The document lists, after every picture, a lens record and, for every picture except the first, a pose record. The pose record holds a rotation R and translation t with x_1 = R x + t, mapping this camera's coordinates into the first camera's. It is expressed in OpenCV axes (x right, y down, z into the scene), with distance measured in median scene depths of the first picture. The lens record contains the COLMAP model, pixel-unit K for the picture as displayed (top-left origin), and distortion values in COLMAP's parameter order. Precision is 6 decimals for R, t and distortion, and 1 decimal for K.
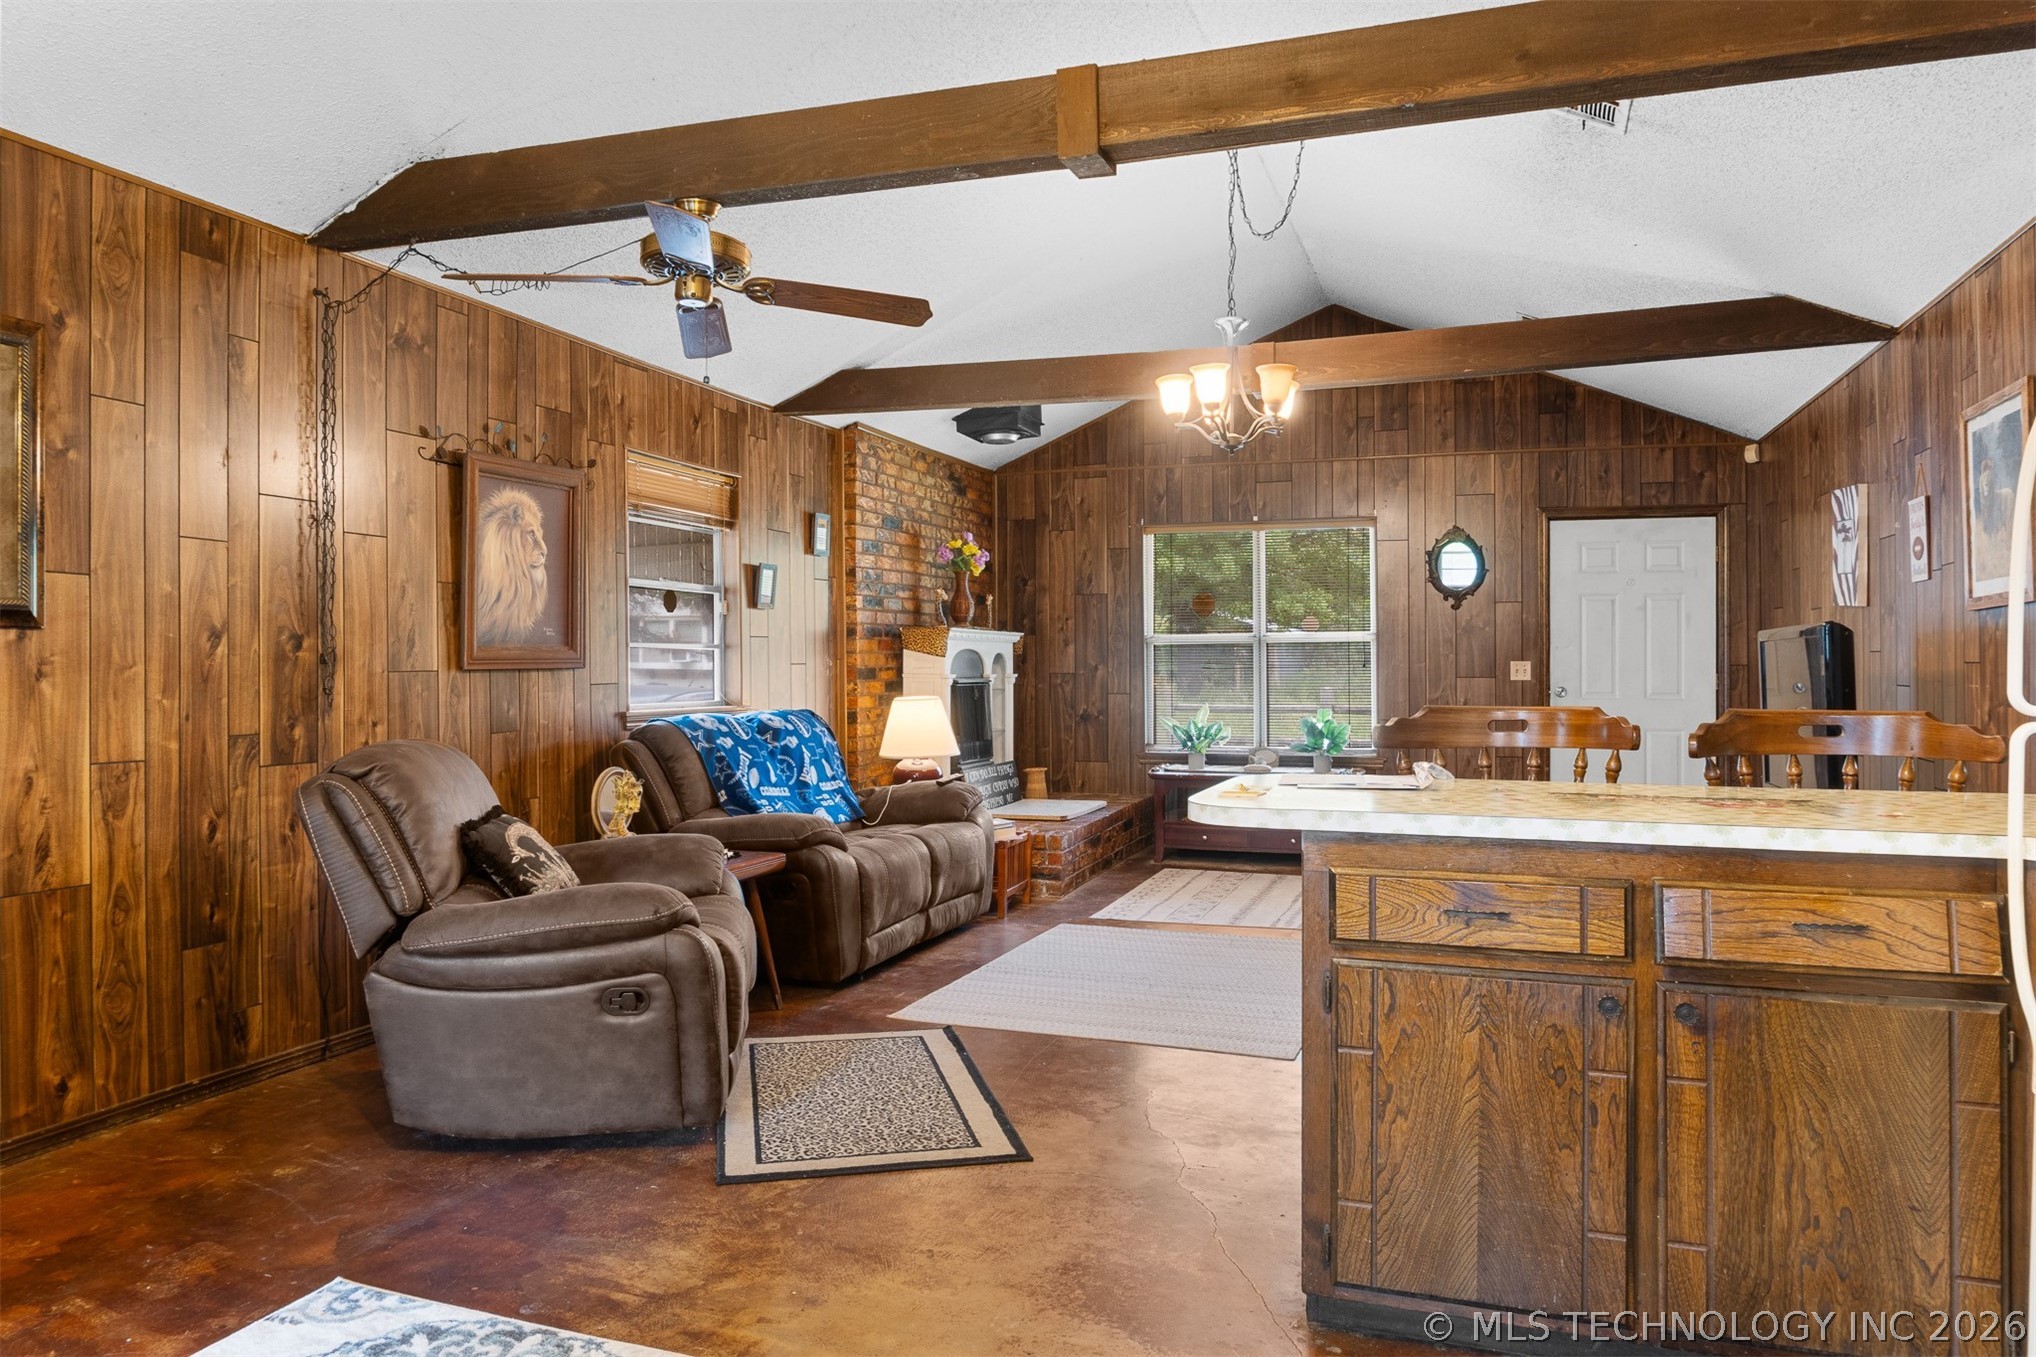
lens RADIAL K [[1377.1, 0, 1018.2], [0, 1377.1, 639.9], [0, 0, 1]] dist [-0.019328, -0.004269]
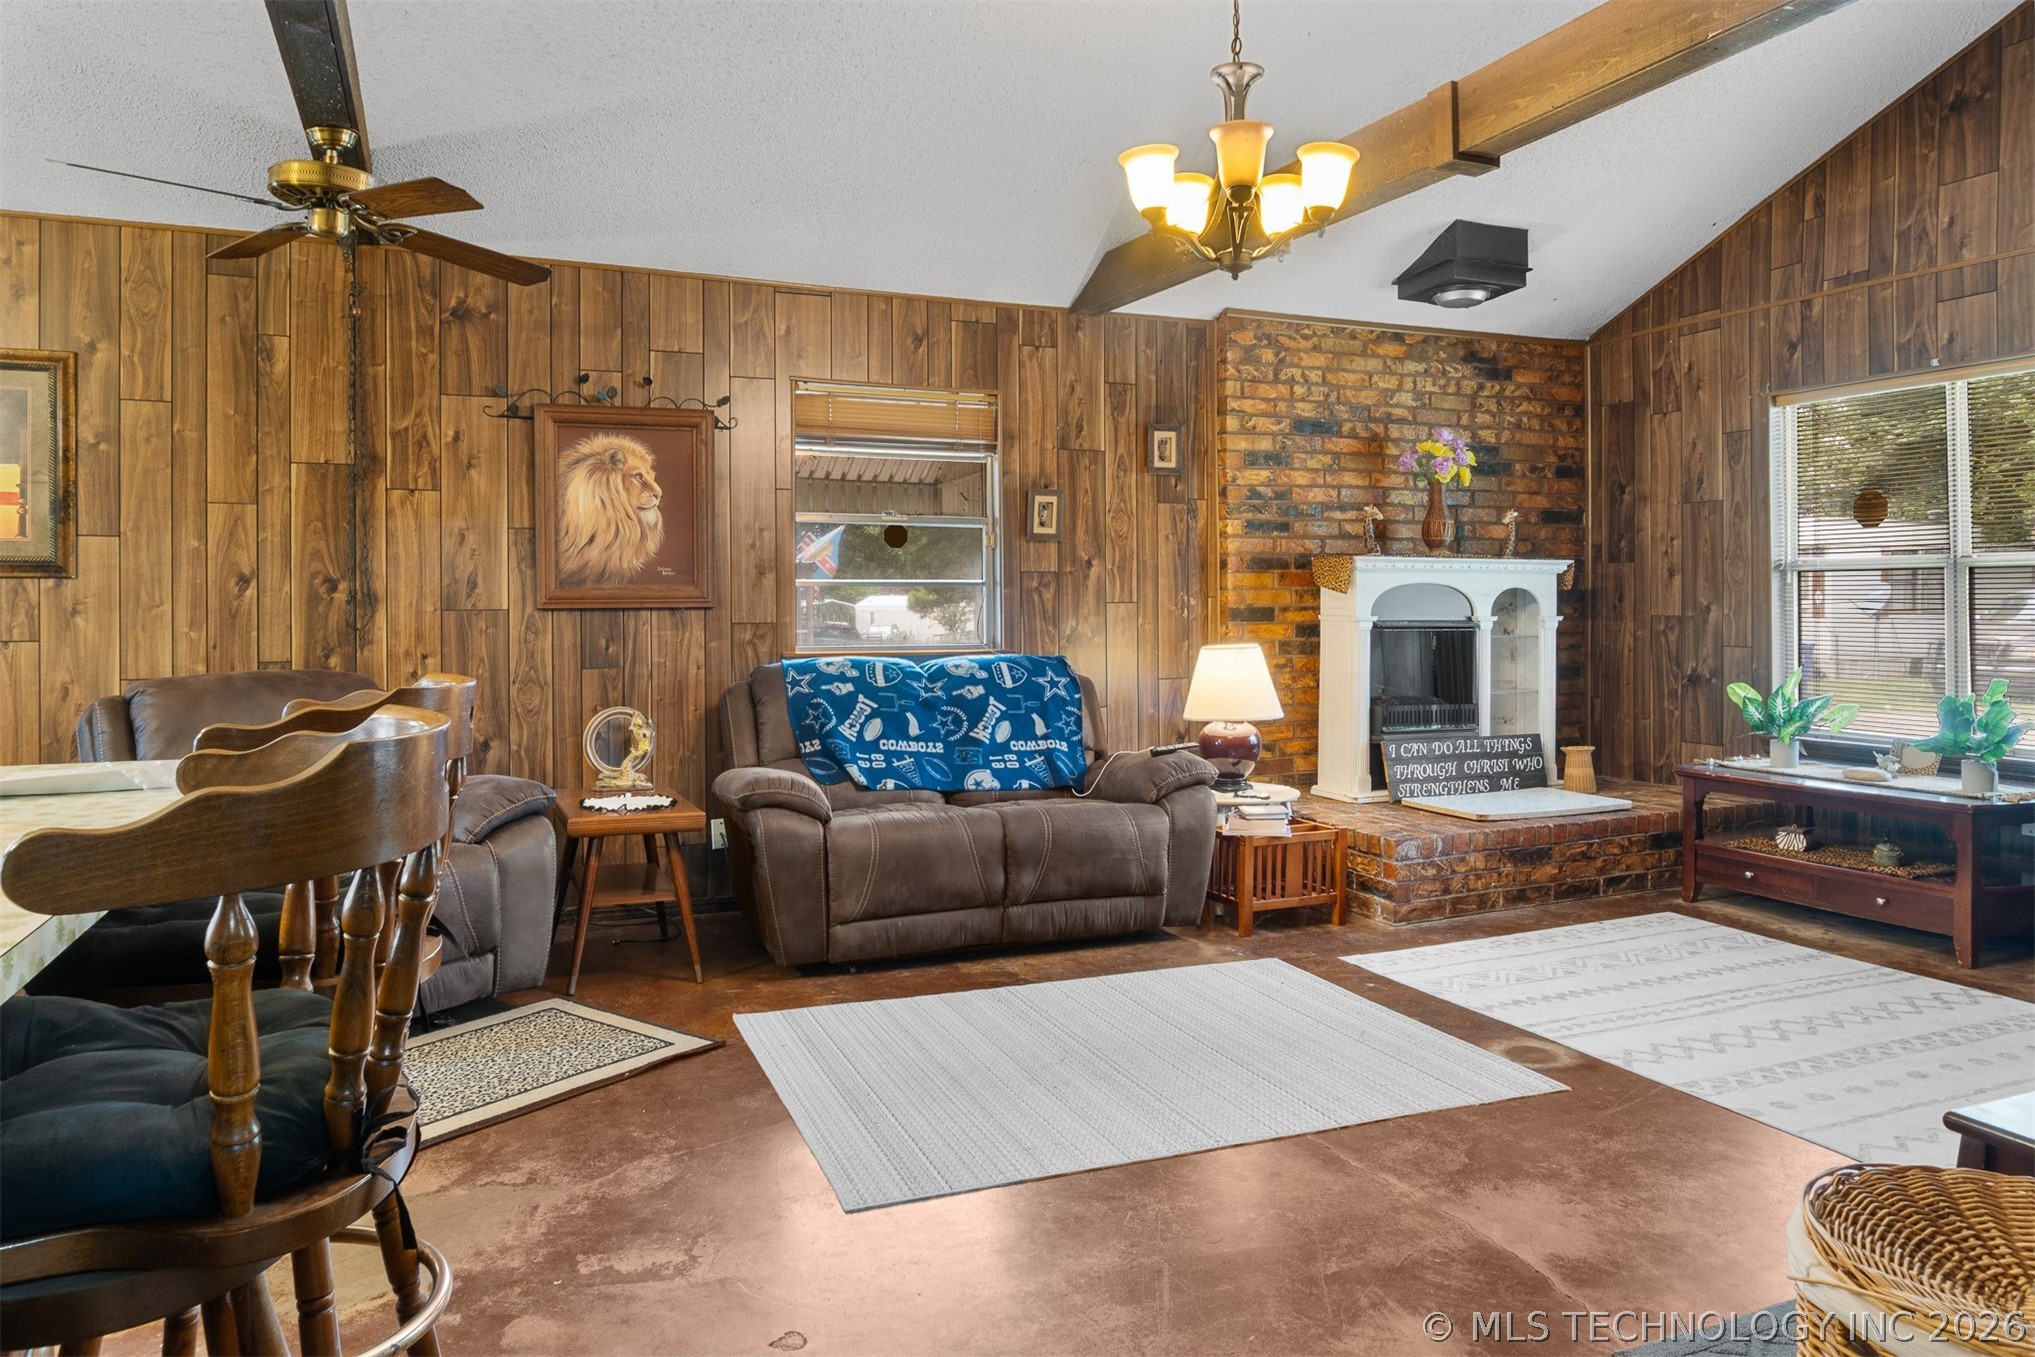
lens RADIAL K [[1376.4, 0, 1015.0], [0, 1376.4, 616.0], [0, 0, 1]] dist [-0.019328, -0.004269]
pose [[0.671446, 0.007041, -0.741020, 0.558830], [0.013517, 0.999672, 0.021746, 0.007827], [0.740930, -0.024617, 0.671131, 0.479443]]
